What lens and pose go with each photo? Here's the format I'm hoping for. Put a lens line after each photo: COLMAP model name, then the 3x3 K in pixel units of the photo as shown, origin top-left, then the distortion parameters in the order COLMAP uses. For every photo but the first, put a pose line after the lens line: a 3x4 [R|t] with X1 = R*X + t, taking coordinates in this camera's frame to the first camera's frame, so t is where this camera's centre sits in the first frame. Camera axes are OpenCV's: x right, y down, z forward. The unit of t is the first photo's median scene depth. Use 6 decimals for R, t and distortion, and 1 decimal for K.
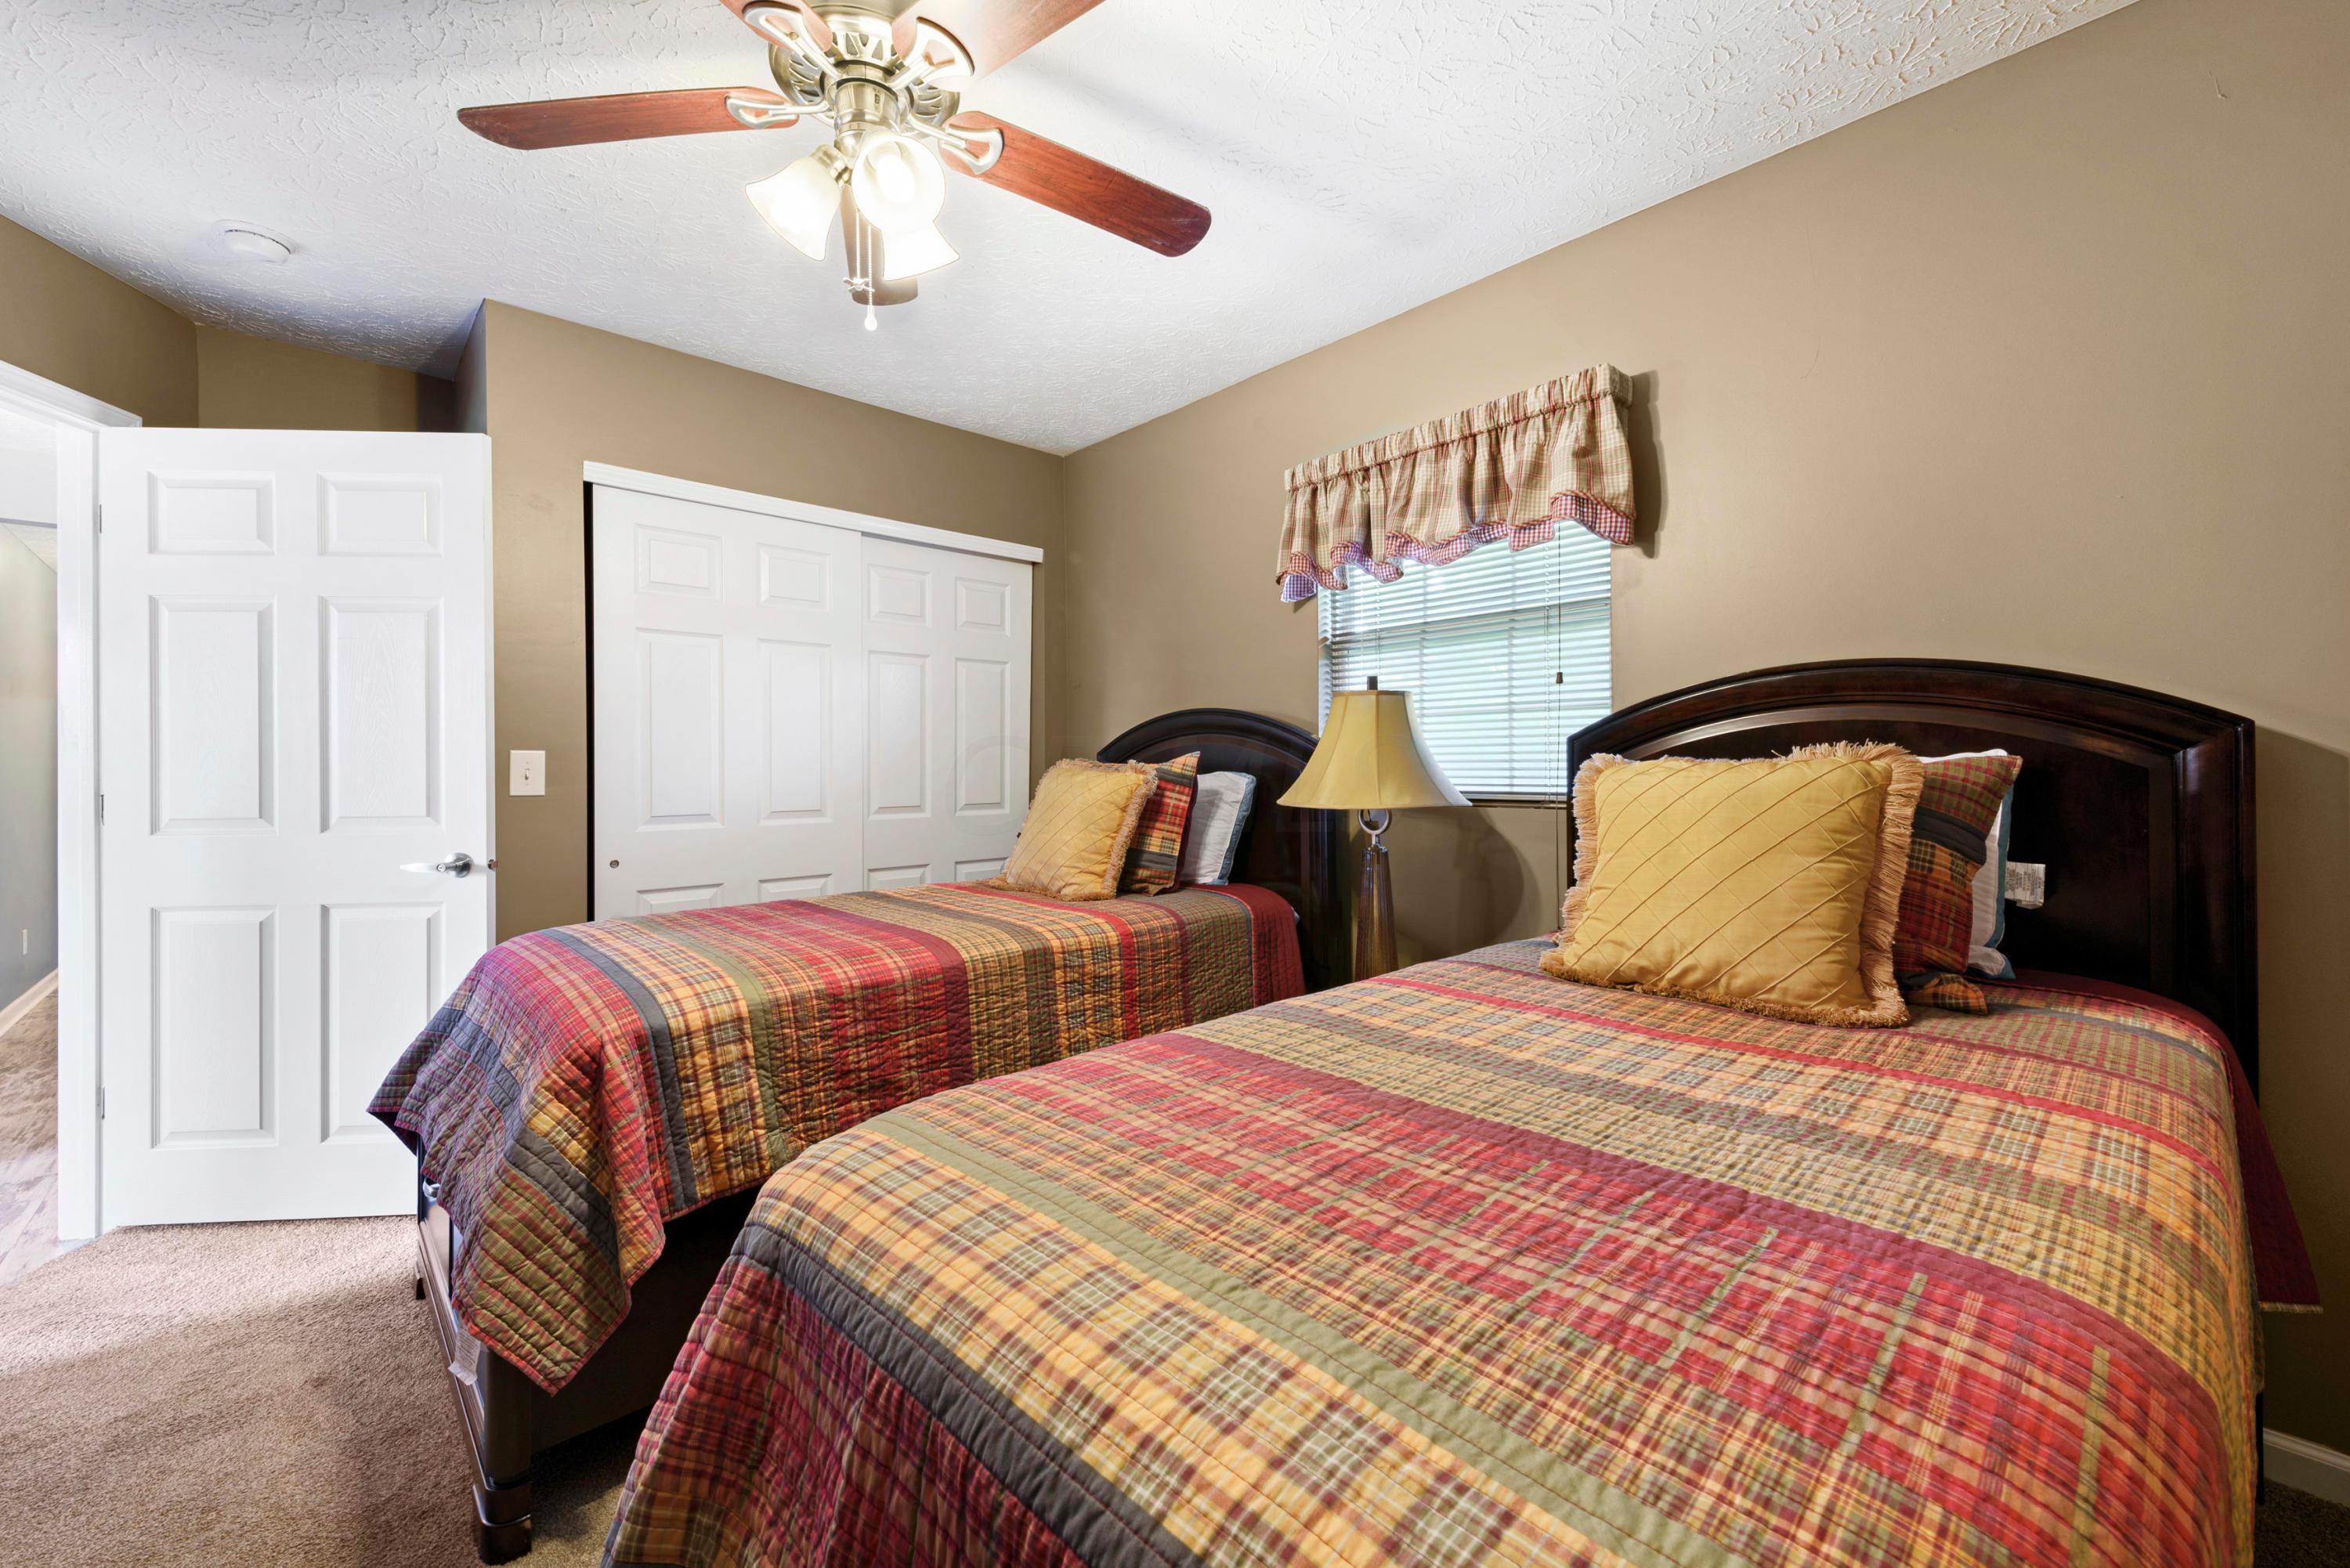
lens RADIAL K [[928.2, 0, 1174.6], [0, 928.2, 767.8], [0, 0, 1]] dist [0.021172, -0.008294]
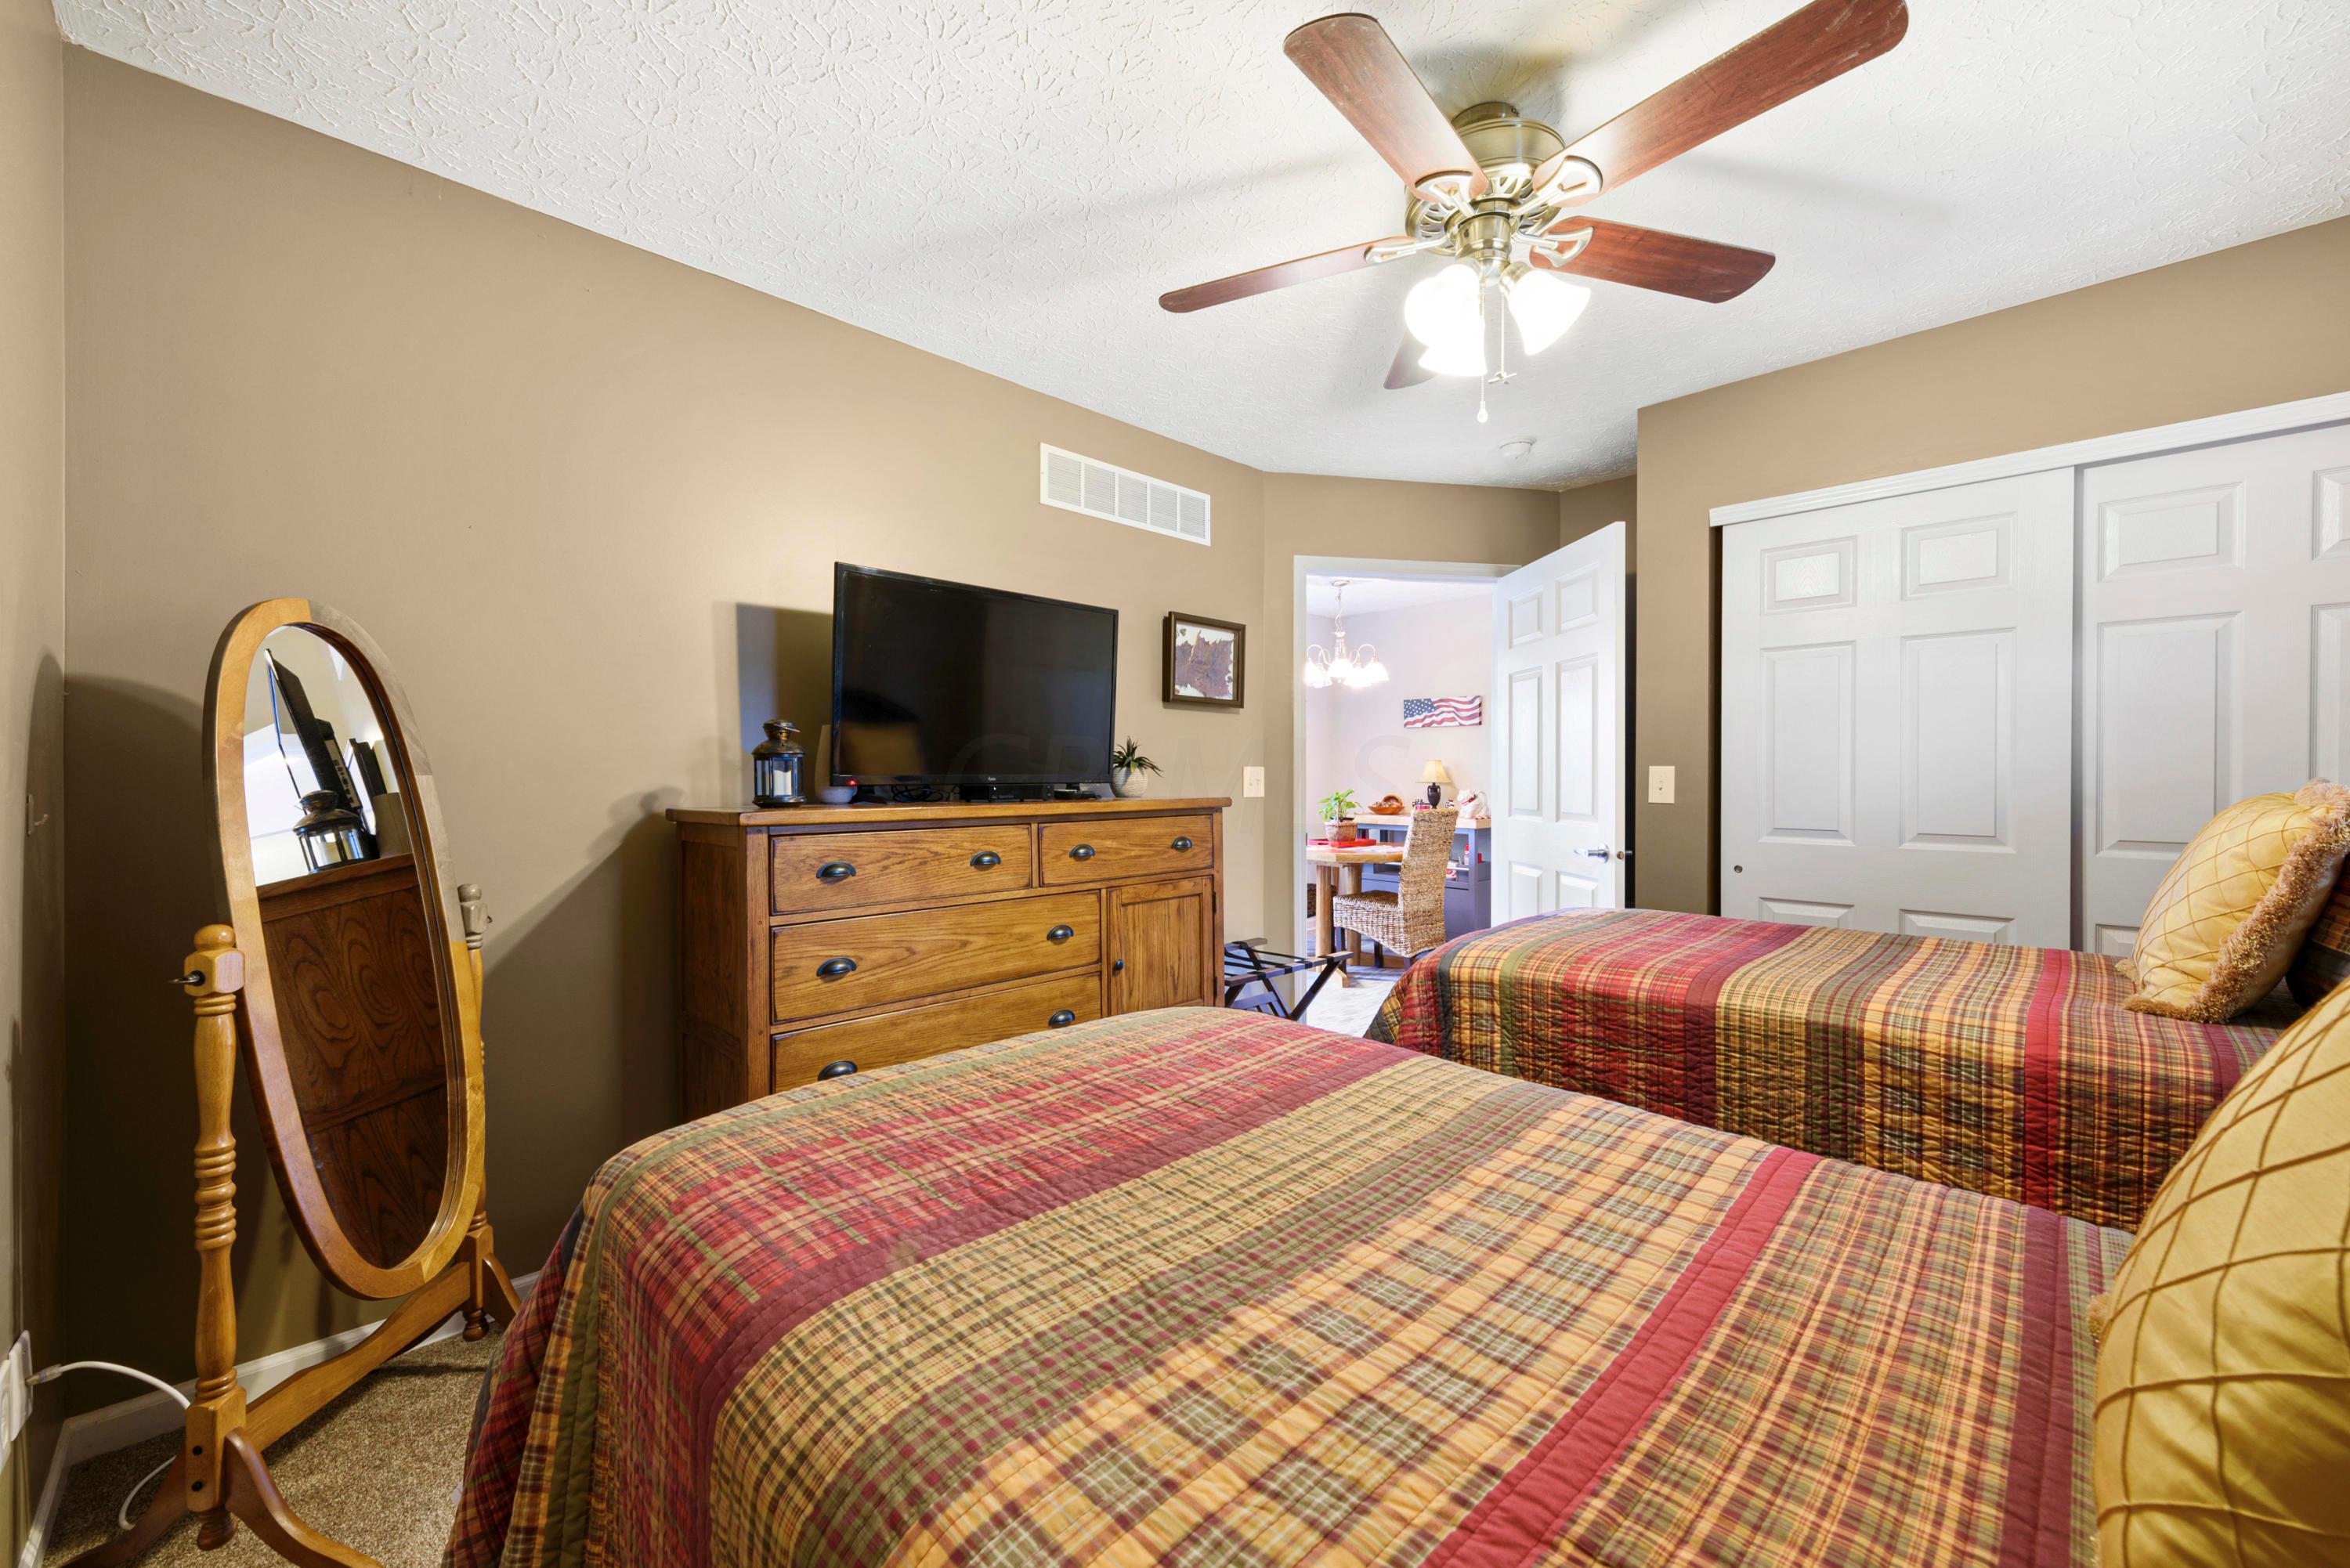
lens RADIAL K [[918.4, 0, 1172.5], [0, 918.4, 777.2], [0, 0, 1]] dist [0.008044, -0.000250]
pose [[0.015545, 0.012905, -0.999796, 1.239620], [-0.001202, 0.999916, 0.012888, -0.045403], [0.999878, 0.001001, 0.015559, 0.864070]]
